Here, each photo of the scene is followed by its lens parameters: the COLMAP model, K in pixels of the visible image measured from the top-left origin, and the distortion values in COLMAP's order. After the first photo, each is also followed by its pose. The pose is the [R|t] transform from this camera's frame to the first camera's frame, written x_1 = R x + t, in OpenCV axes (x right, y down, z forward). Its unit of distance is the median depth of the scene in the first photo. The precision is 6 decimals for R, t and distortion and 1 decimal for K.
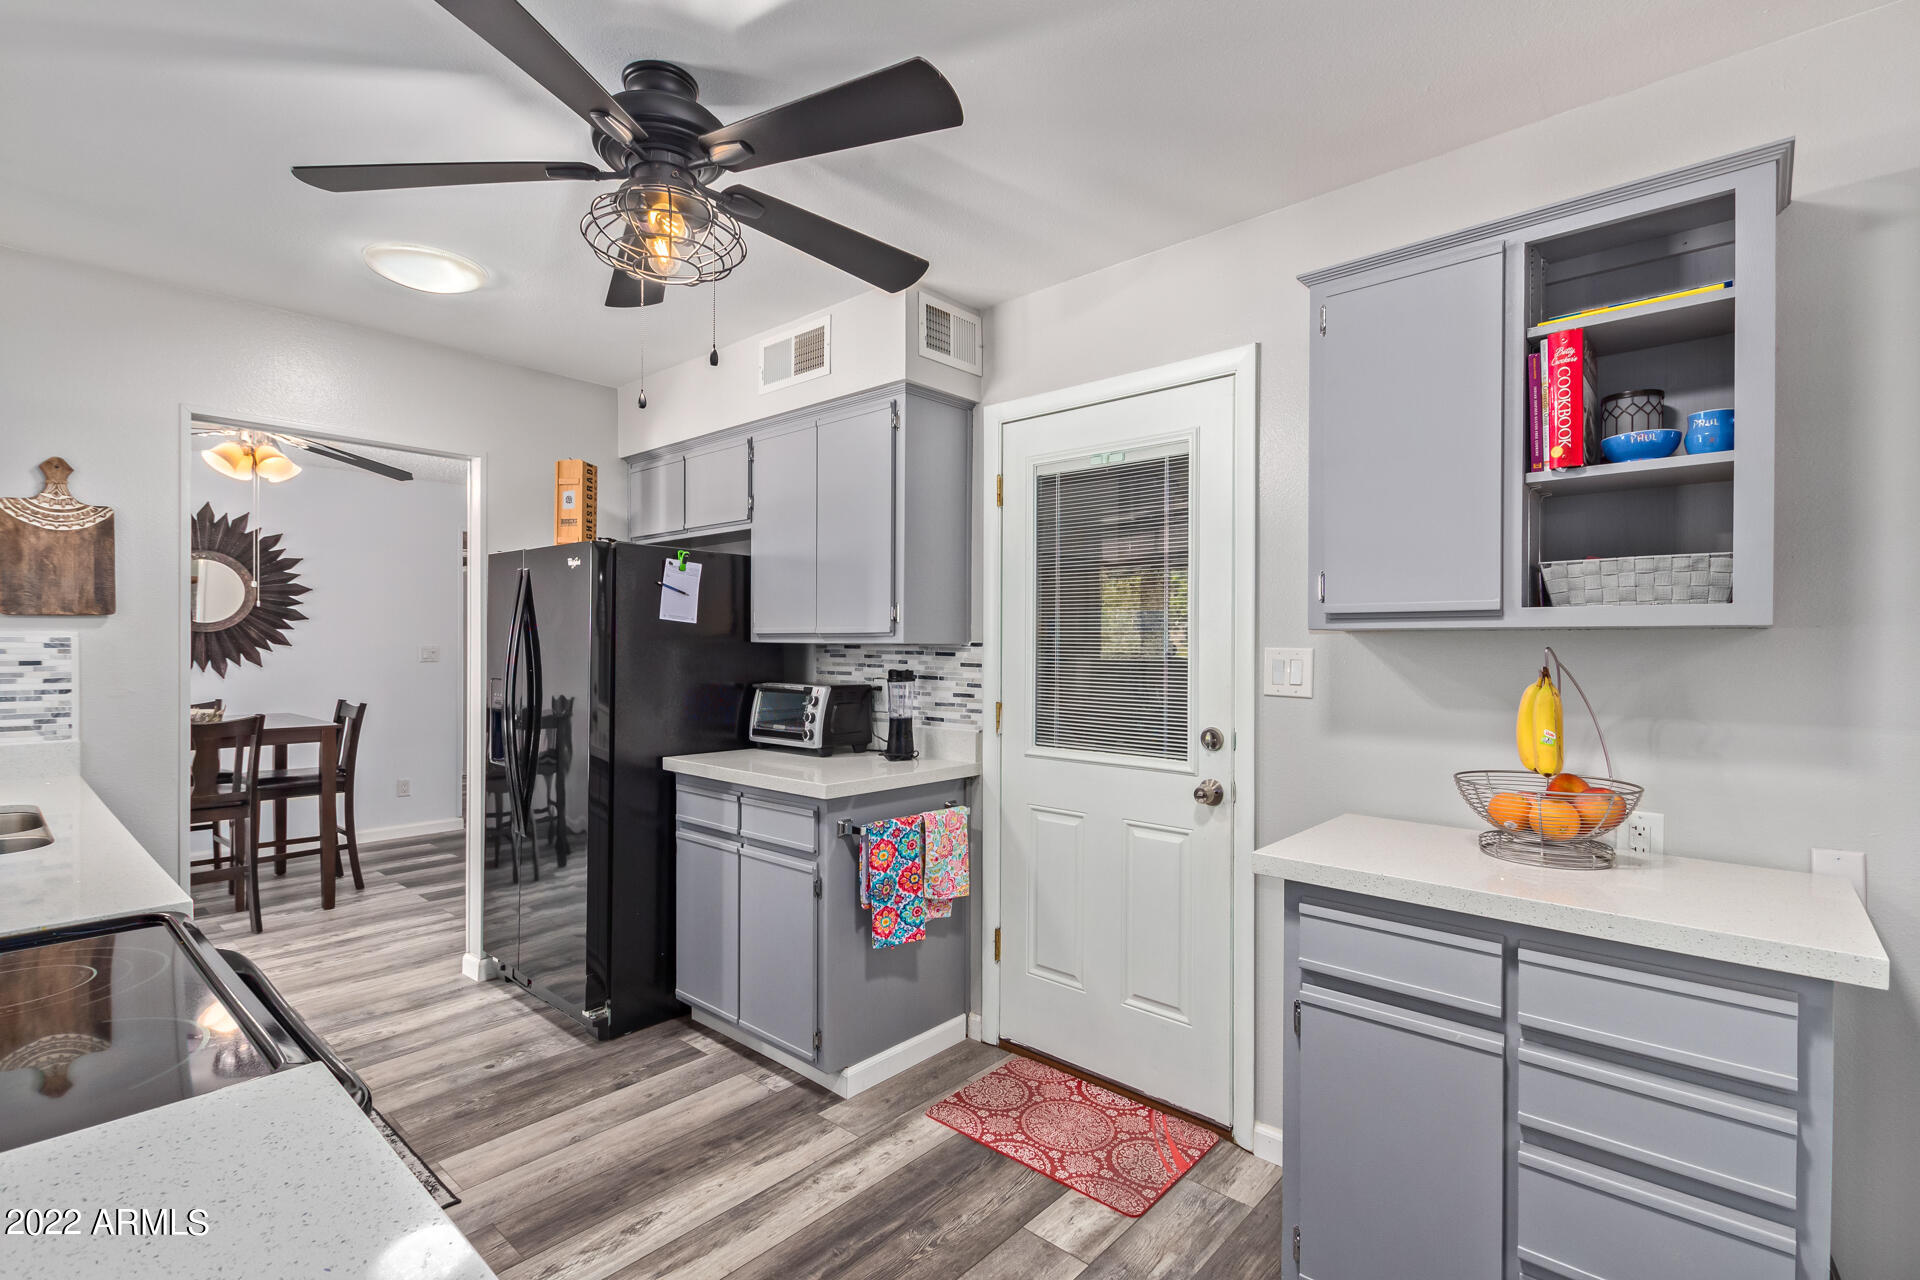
lens RADIAL K [[887.1, 0, 957.2], [0, 887.1, 644.1], [0, 0, 1]] dist [0.002006, -0.000308]
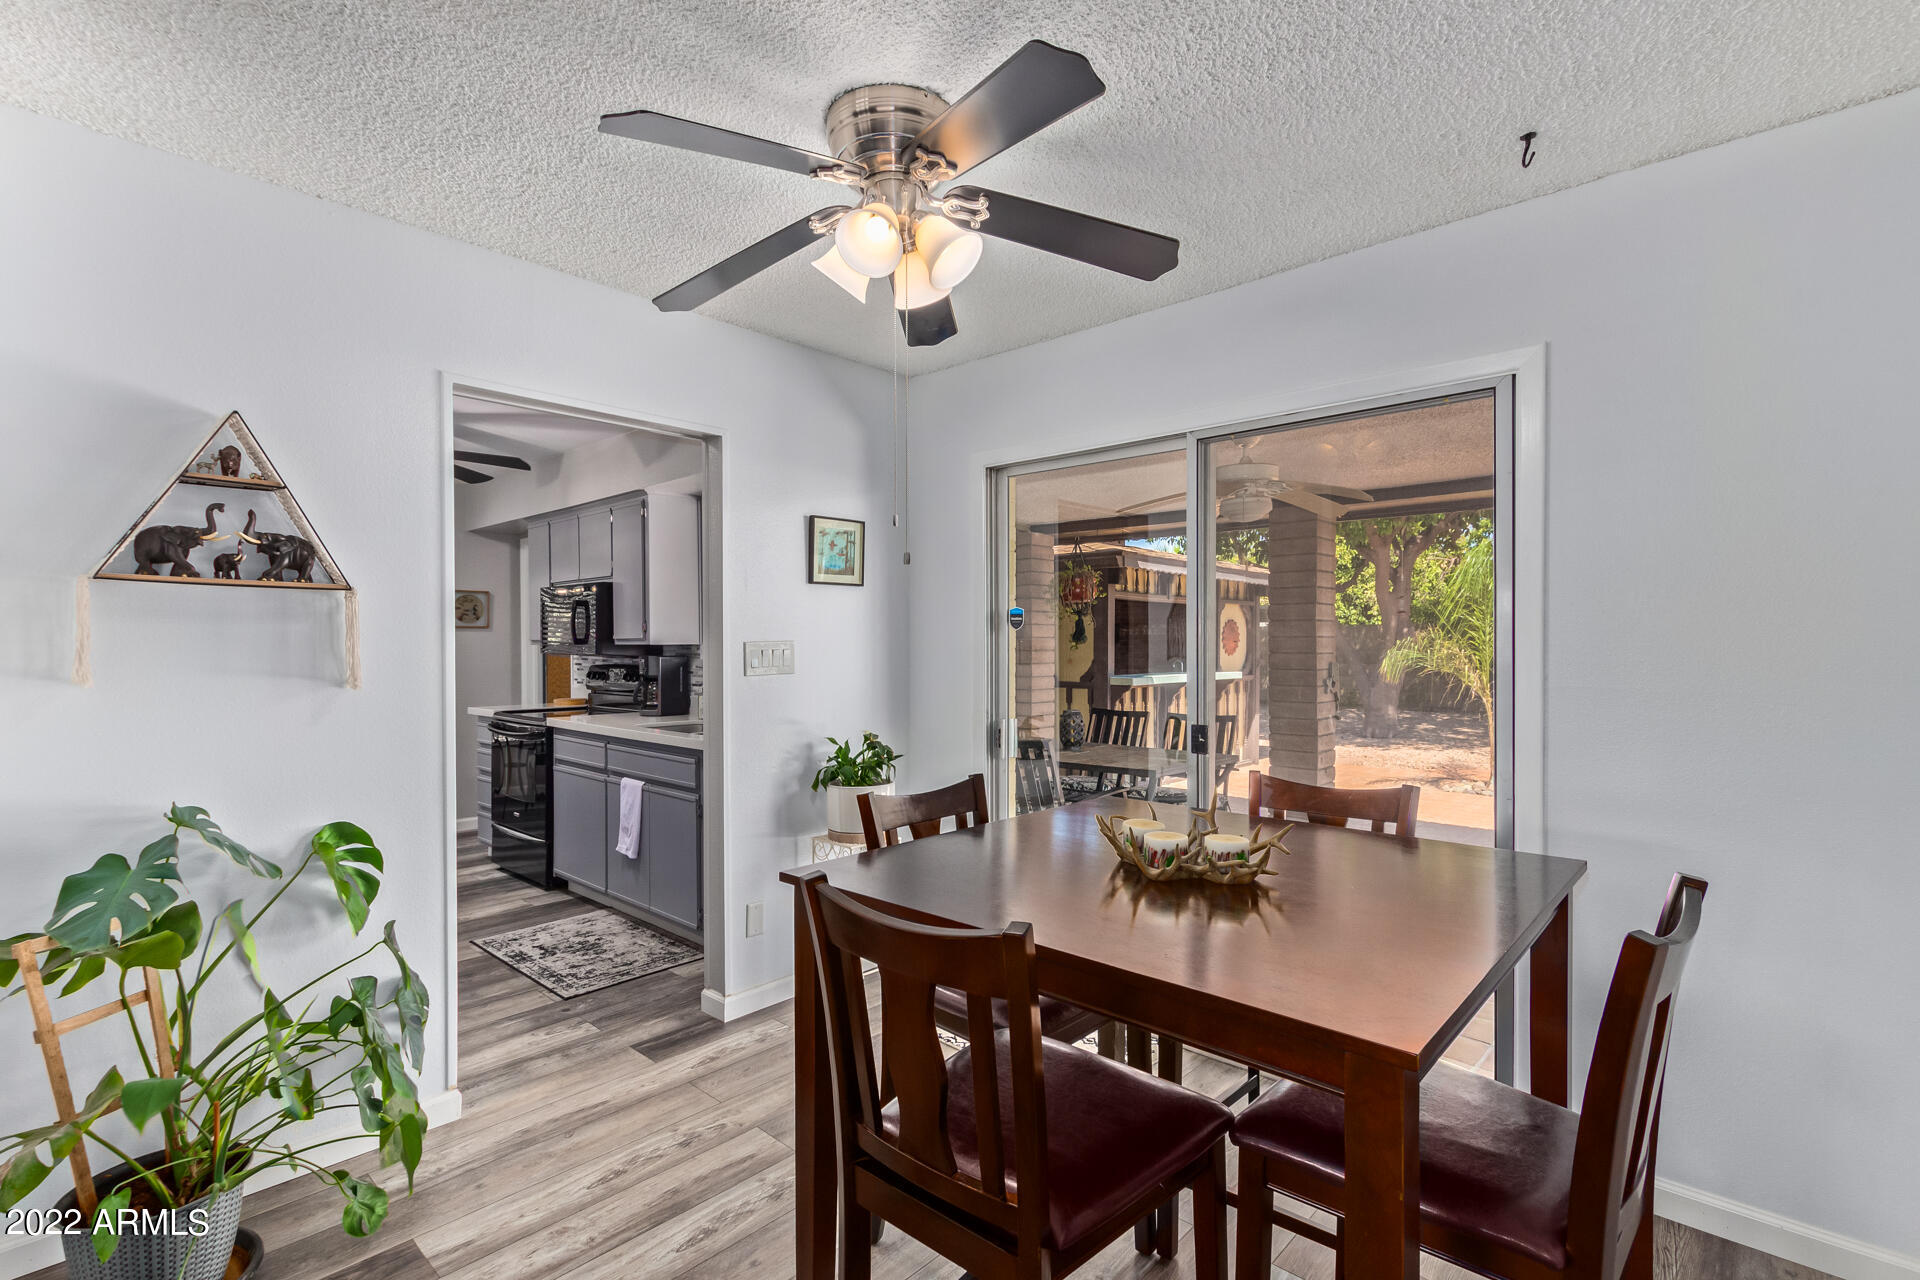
lens RADIAL K [[887.1, 0, 953.0], [0, 887.1, 639.5], [0, 0, 1]] dist [0.002006, -0.000308]
pose [[-0.999796, -0.003595, 0.019891, -1.155625], [-0.003640, 0.999991, -0.002233, -0.007002], [-0.019882, -0.002304, -0.999800, 2.044445]]
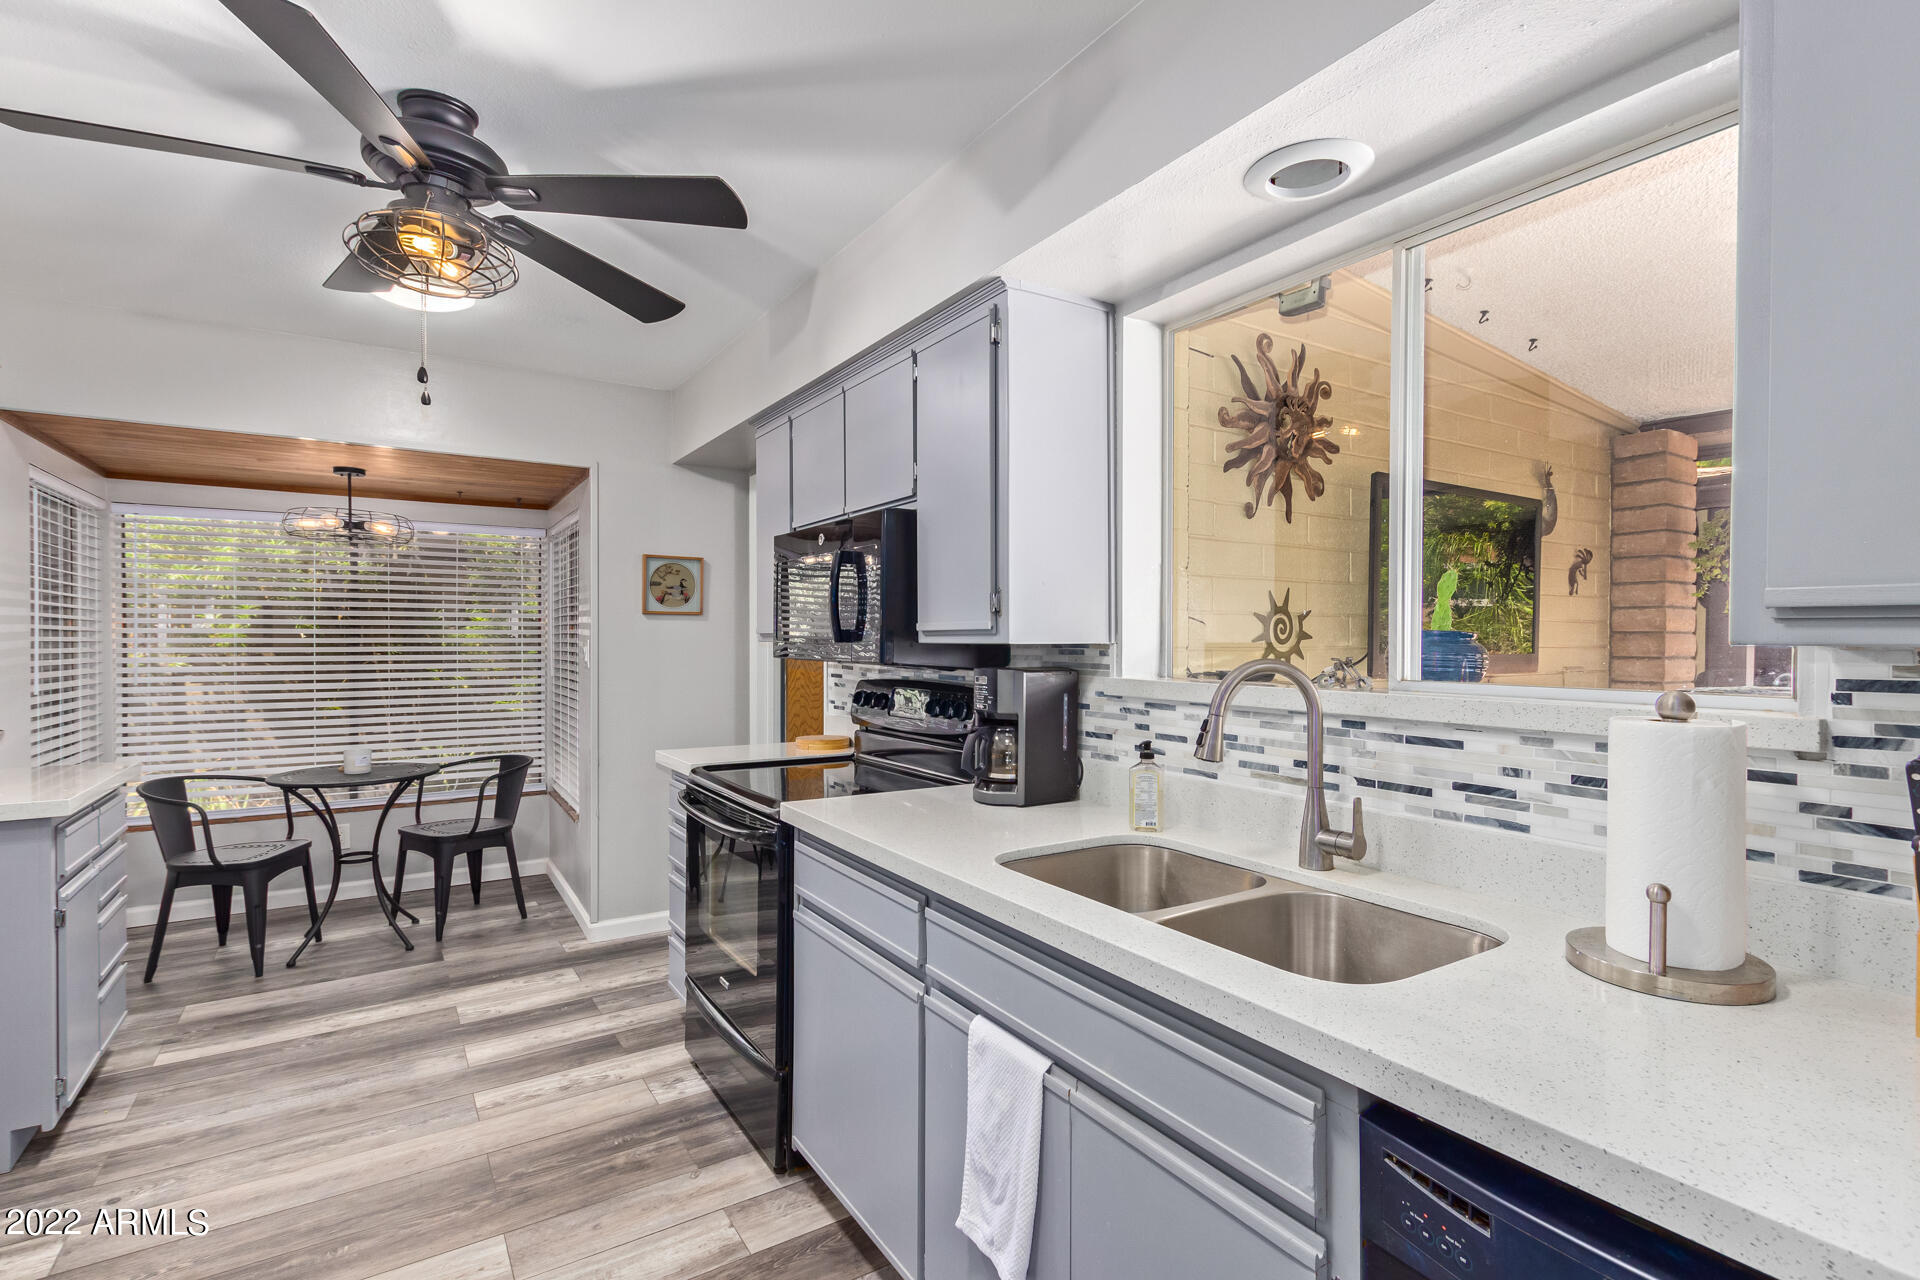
lens RADIAL K [[887.1, 0, 970.1], [0, 887.1, 640.4], [0, 0, 1]] dist [0.002006, -0.000308]
pose [[-0.968776, -0.012299, 0.247631, -0.721868], [-0.012790, 0.999918, -0.000374, -0.000894], [-0.247606, -0.003530, -0.968854, 1.128519]]
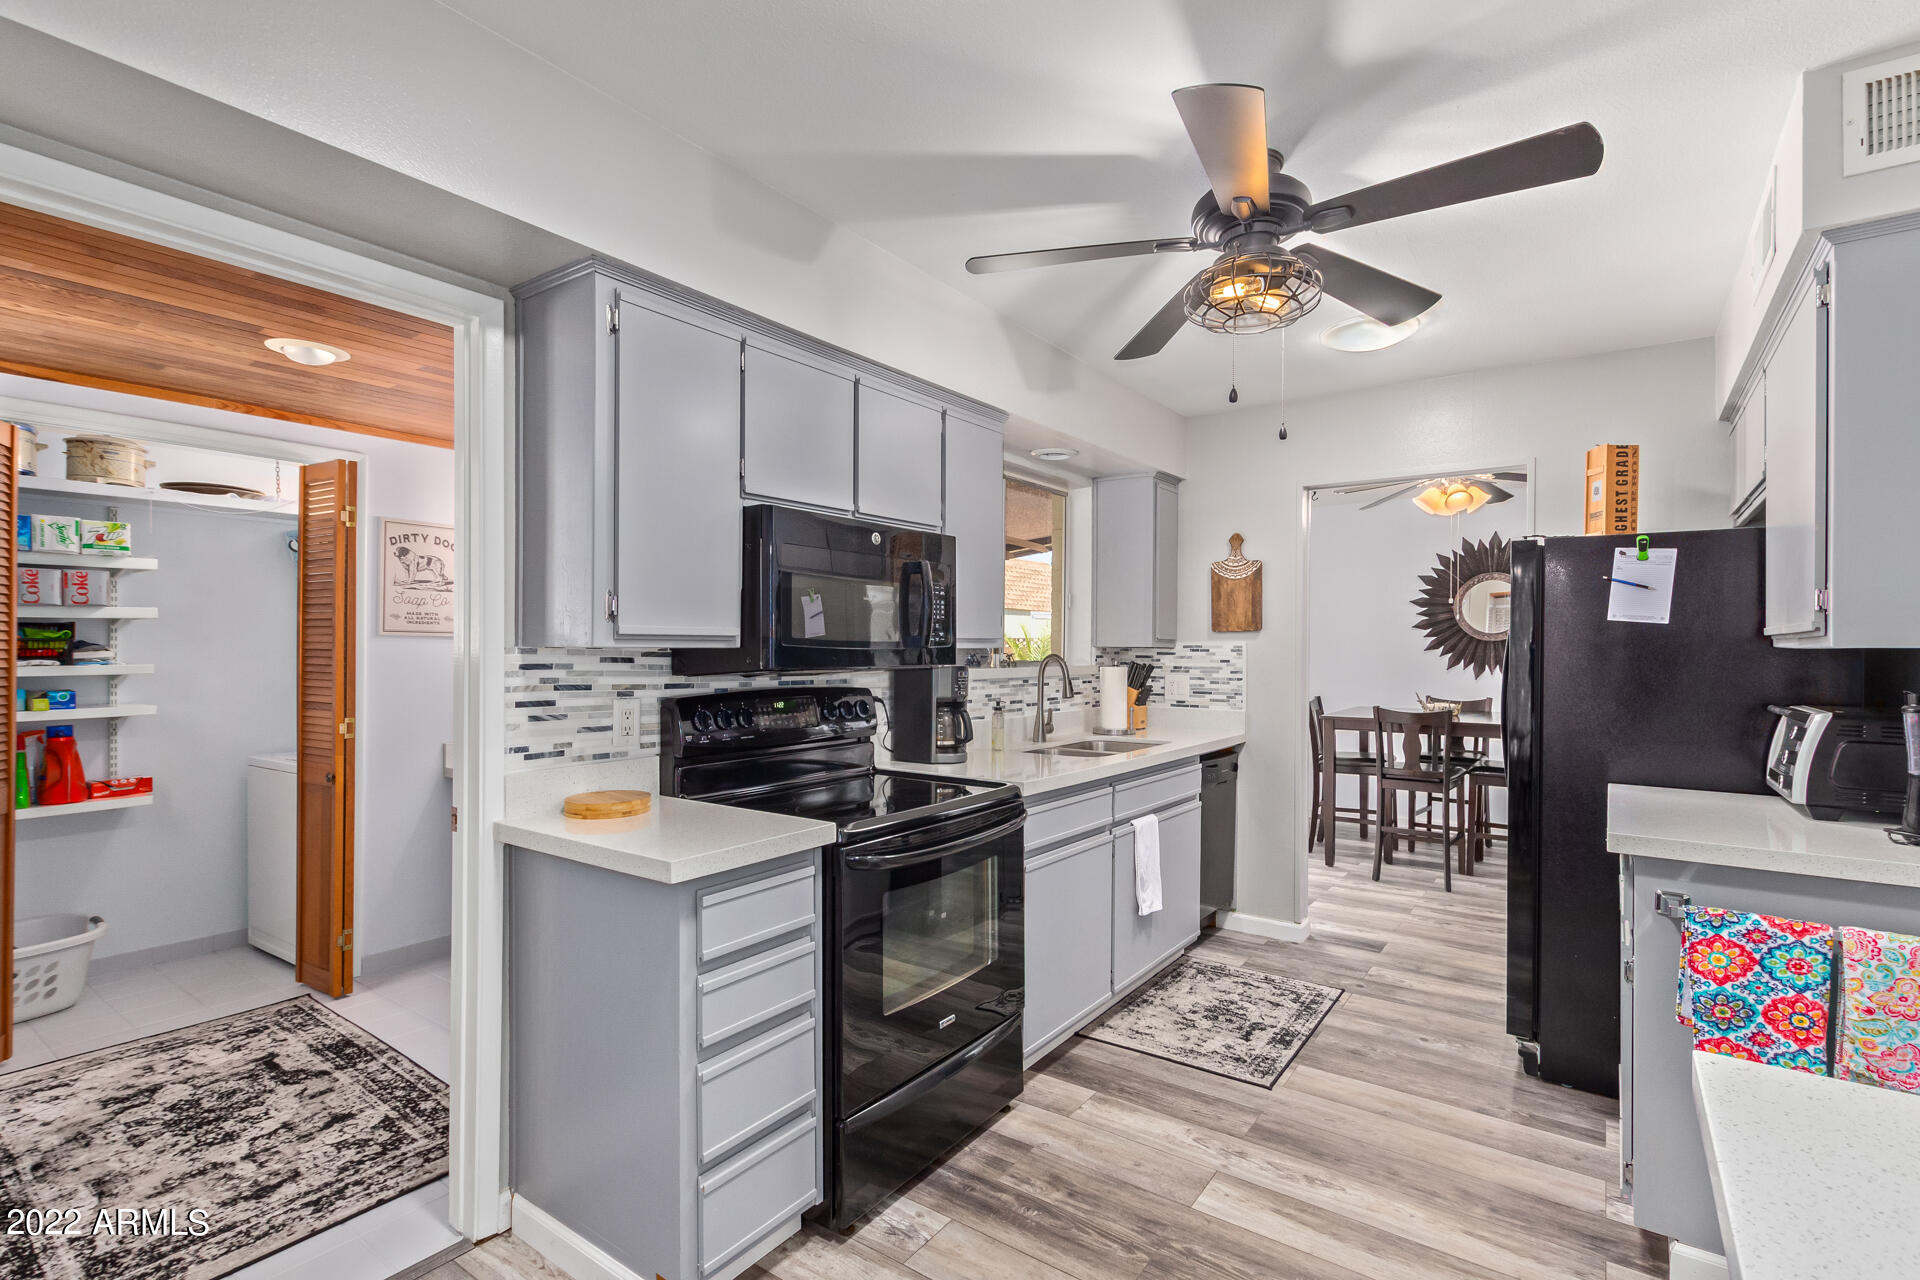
lens RADIAL K [[887.1, 0, 967.7], [0, 887.1, 643.2], [0, 0, 1]] dist [0.002006, -0.000308]
pose [[0.103588, -0.008104, -0.994587, 0.469437], [-0.003510, 0.999958, -0.008513, 0.003389], [0.994614, 0.004373, 0.103555, 0.313725]]
